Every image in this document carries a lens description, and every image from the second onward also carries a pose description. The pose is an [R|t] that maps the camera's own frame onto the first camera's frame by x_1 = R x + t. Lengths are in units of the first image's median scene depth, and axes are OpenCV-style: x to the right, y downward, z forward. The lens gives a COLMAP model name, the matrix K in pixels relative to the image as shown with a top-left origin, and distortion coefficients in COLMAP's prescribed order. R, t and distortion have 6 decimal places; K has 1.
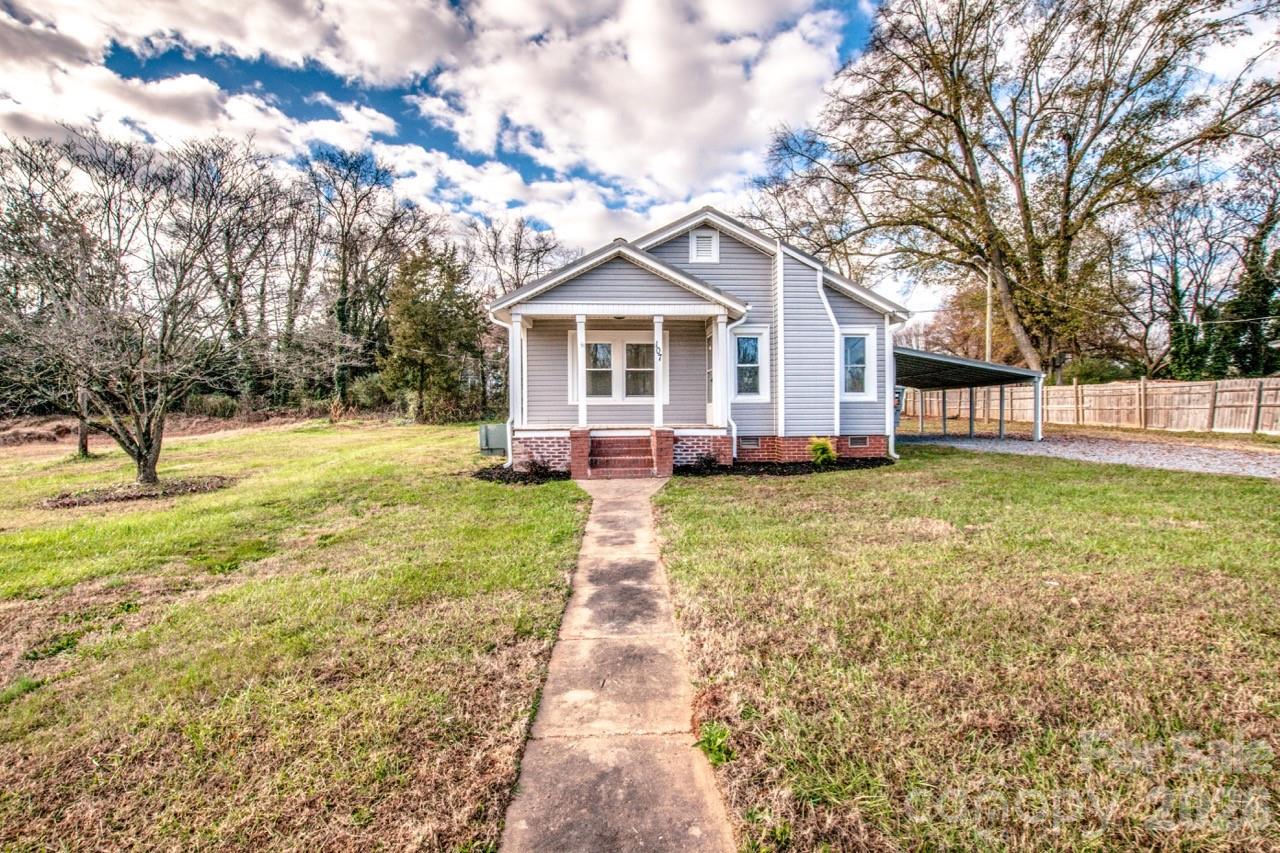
lens RADIAL K [[608.5, 0, 642.2], [0, 608.5, 414.5], [0, 0, 1]] dist [-0.028594, 0.000537]
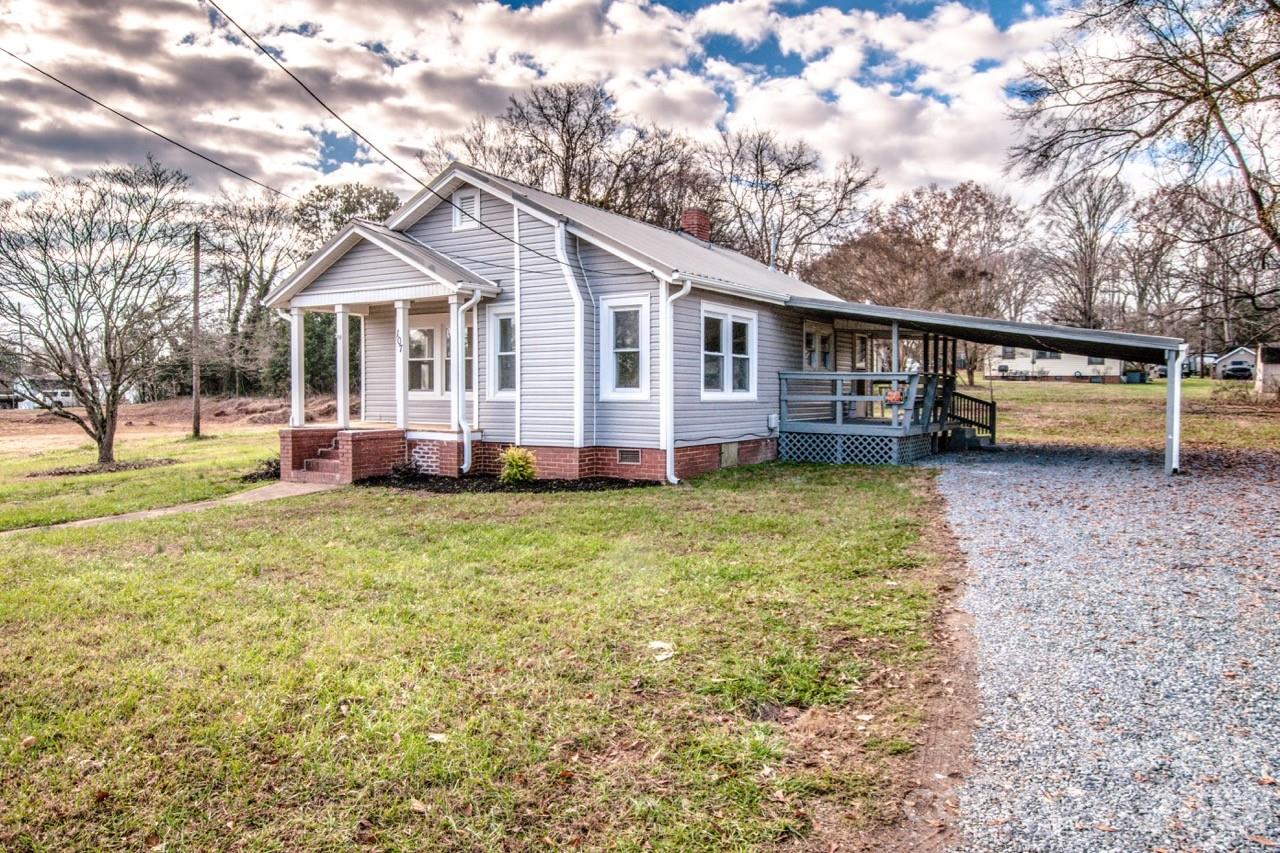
lens RADIAL K [[894.4, 0, 640.0], [0, 894.4, 426.5], [0, 0, 1]] dist [-0.004587, 0.001574]
pose [[0.812841, 0.029154, -0.581756, 0.628817], [-0.006446, 0.999136, 0.041064, -0.022084], [0.582450, -0.029629, 0.812326, 0.093283]]
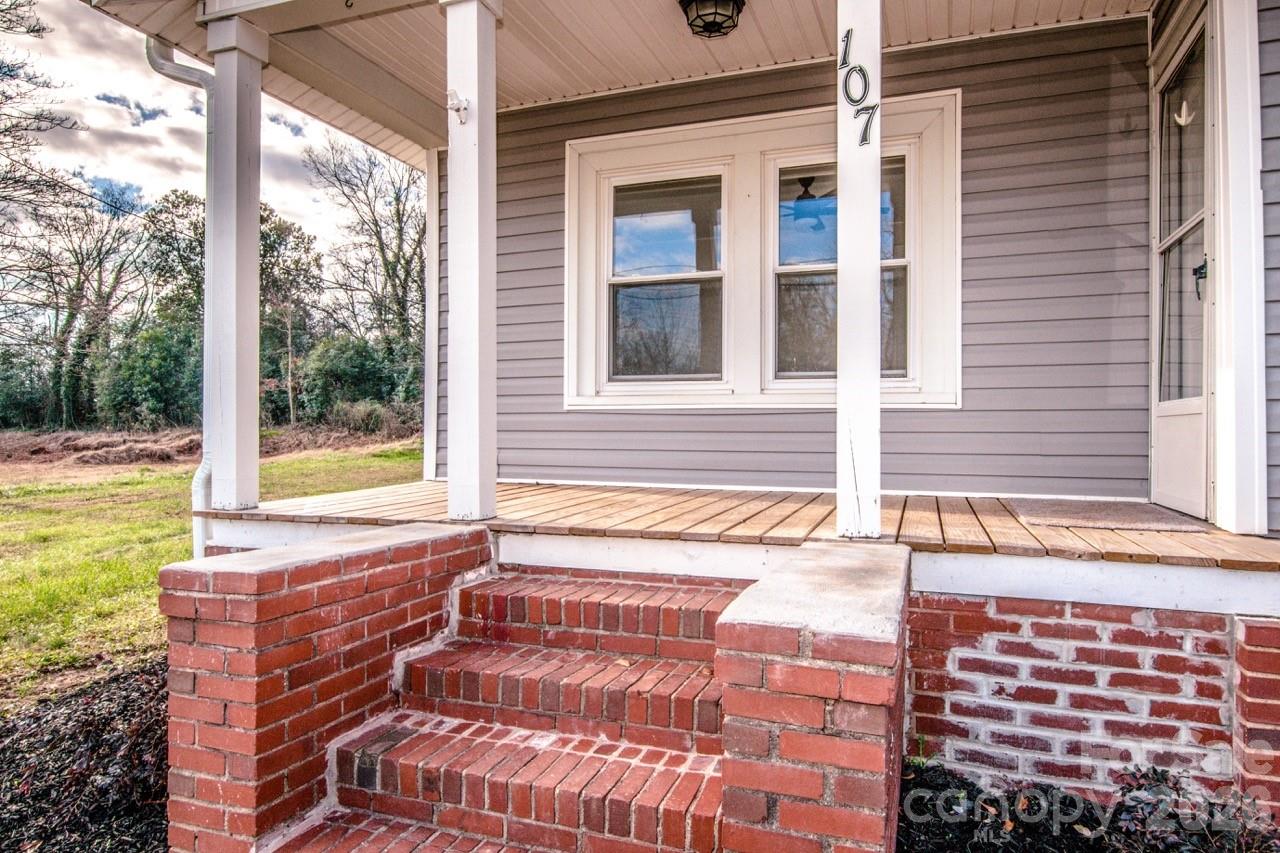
lens RADIAL K [[778.2, 0, 653.7], [0, 778.2, 423.8], [0, 0, 1]] dist [-0.004890, 0.002814]
pose [[0.921605, 0.004002, -0.388109, 0.035018], [-0.006624, 0.999963, -0.005417, -0.005237], [0.388073, 0.007563, 0.921598, 0.464205]]
